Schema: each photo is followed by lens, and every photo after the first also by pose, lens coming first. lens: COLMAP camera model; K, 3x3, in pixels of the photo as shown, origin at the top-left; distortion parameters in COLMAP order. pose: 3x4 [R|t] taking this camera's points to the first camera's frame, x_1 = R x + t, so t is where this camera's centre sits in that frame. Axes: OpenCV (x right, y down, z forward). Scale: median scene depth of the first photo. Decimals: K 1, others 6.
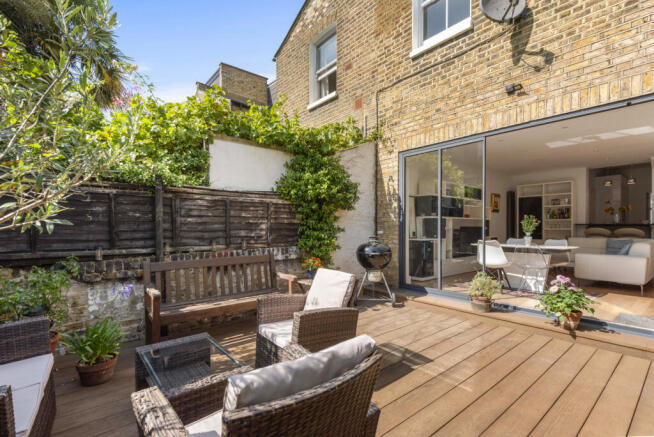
lens RADIAL K [[301.3, 0, 327.4], [0, 301.3, 230.3], [0, 0, 1]] dist [0.000278, -0.003025]
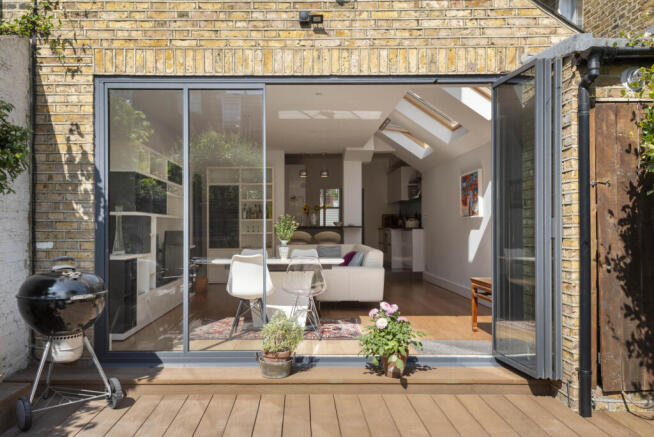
lens RADIAL K [[517.3, 0, 290.1], [0, 517.3, 221.8], [0, 0, 1]] dist [0.031314, -0.005970]
pose [[0.643282, 0.008354, 0.765584, -0.220634], [0.008542, 0.999800, -0.018088, -0.013591], [-0.765581, 0.018175, 0.643082, 0.277786]]
